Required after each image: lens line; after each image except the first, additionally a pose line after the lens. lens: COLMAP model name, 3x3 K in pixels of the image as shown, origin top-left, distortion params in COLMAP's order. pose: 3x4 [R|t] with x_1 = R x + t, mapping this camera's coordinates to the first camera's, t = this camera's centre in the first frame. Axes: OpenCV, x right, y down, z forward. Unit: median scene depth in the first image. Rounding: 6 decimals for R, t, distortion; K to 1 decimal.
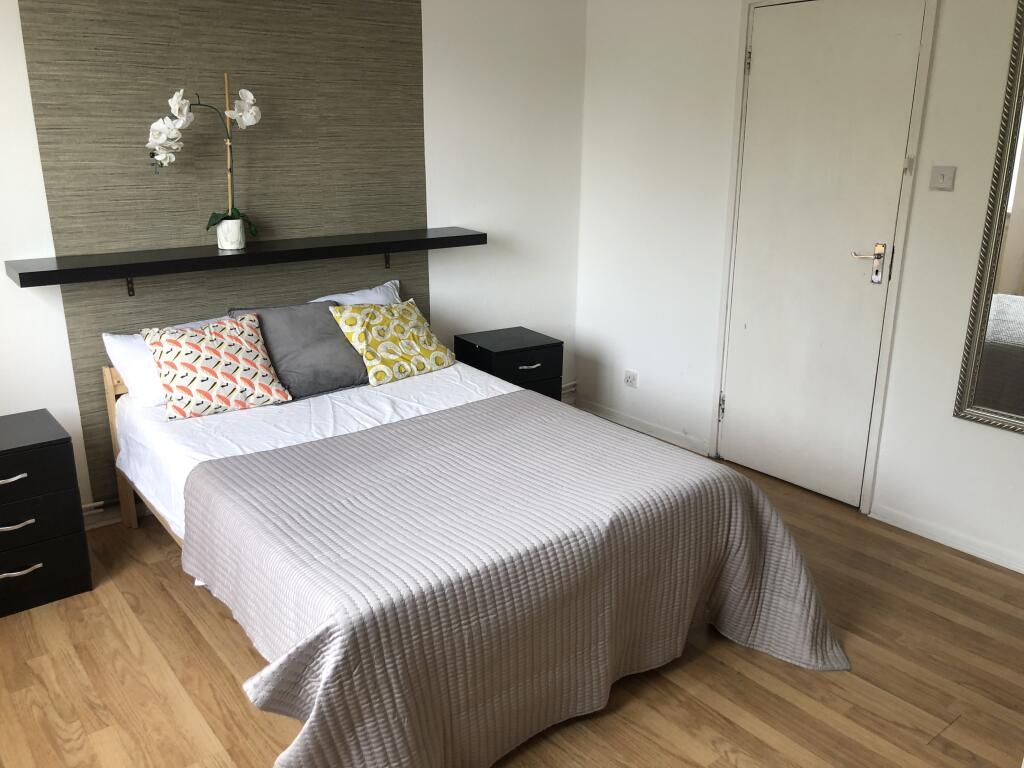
lens RADIAL K [[848.6, 0, 513.2], [0, 848.6, 367.4], [0, 0, 1]] dist [0.006736, -0.018163]
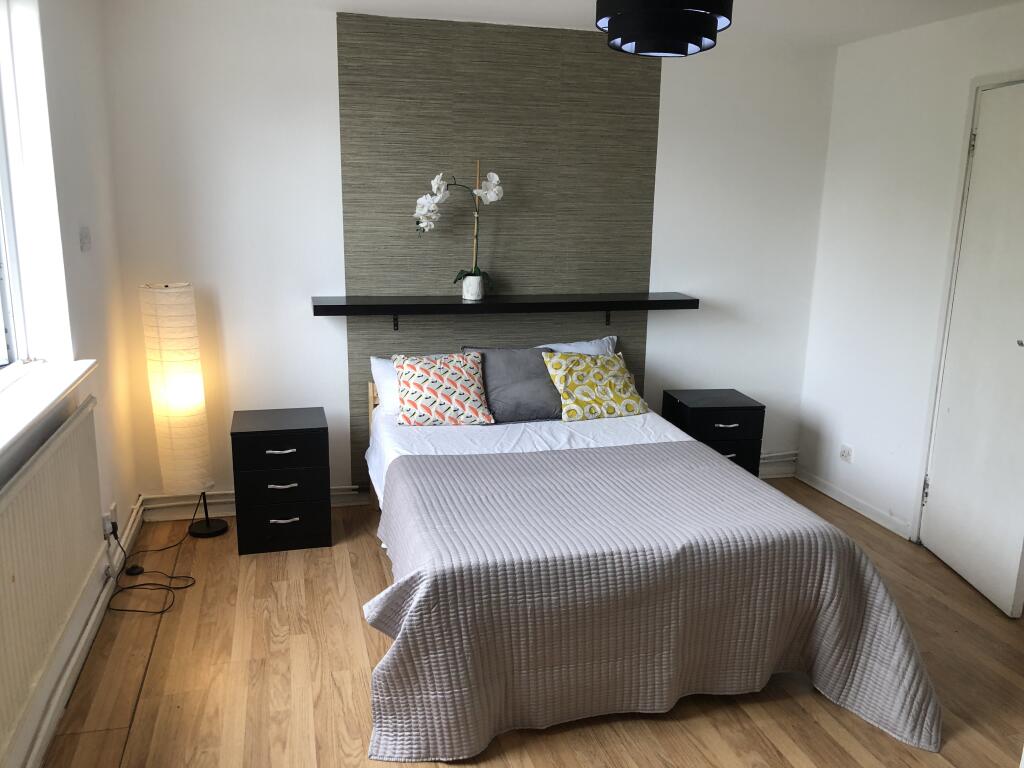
lens RADIAL K [[848.6, 0, 508.9], [0, 848.6, 388.0], [0, 0, 1]] dist [0.006736, -0.018163]
pose [[0.912823, 0.099477, -0.396053, 0.245785], [-0.121635, 0.992086, -0.031161, 0.024294], [0.389818, 0.076619, 0.917699, -0.119596]]
